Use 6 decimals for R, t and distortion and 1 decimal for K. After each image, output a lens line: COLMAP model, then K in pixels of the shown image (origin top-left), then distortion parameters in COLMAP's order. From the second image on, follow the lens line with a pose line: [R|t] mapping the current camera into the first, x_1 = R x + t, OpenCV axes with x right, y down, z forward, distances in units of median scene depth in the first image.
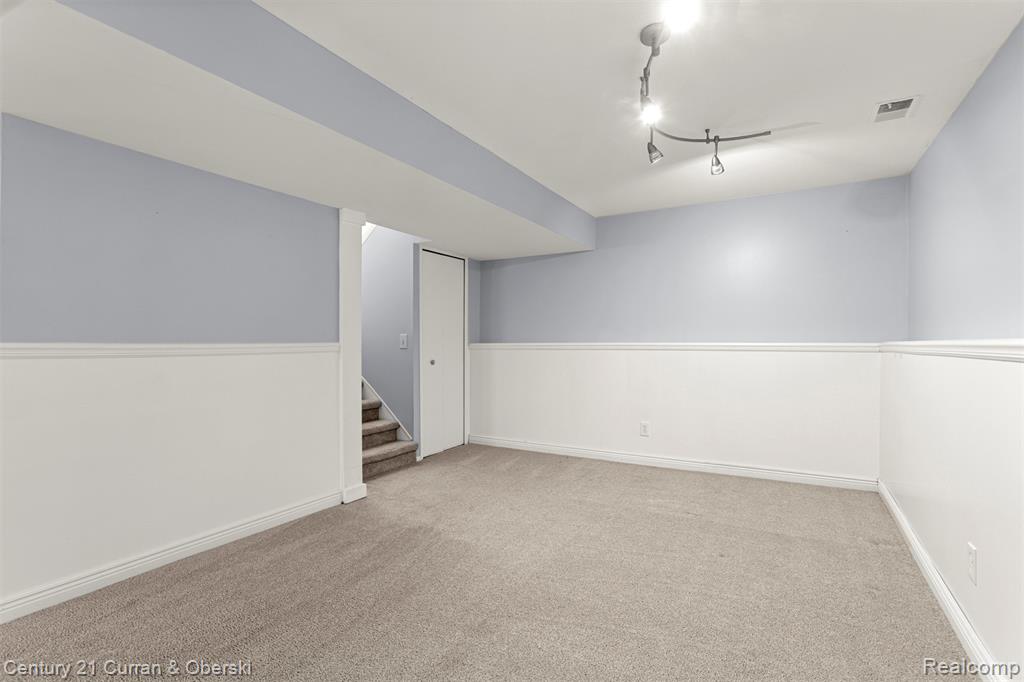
lens RADIAL K [[485.6, 0, 516.9], [0, 485.6, 334.9], [0, 0, 1]] dist [0.002984, -0.000046]
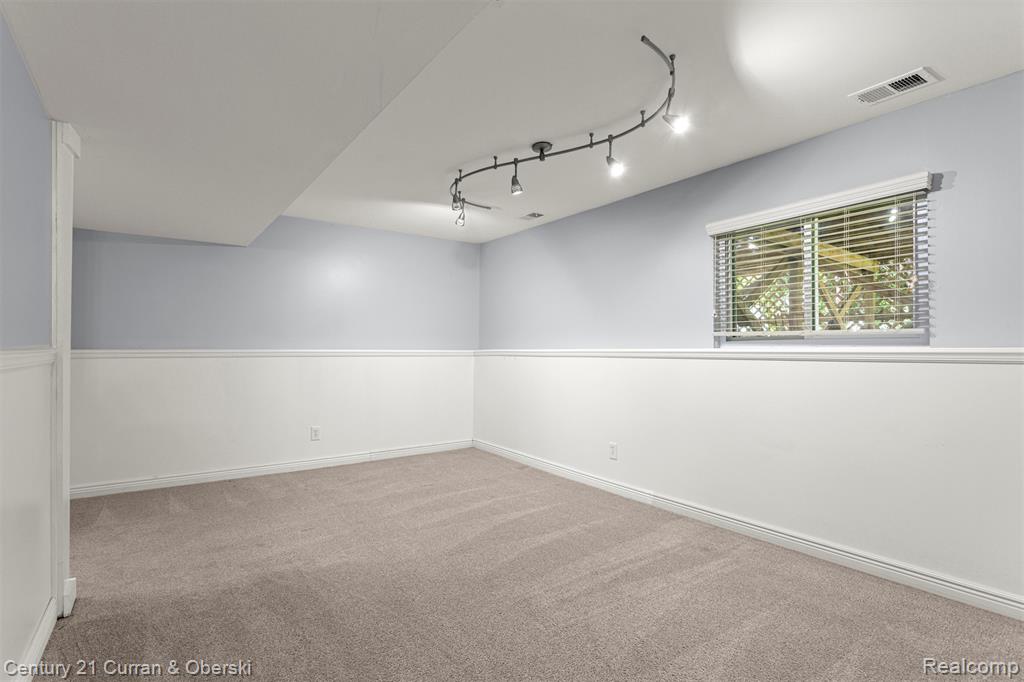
lens RADIAL K [[485.6, 0, 511.4], [0, 485.6, 348.3], [0, 0, 1]] dist [0.002984, -0.000046]
pose [[0.433159, 0.005573, 0.901300, -0.605313], [-0.018837, 0.999818, 0.002870, 0.003620], [-0.901121, -0.018221, 0.433186, 0.229704]]
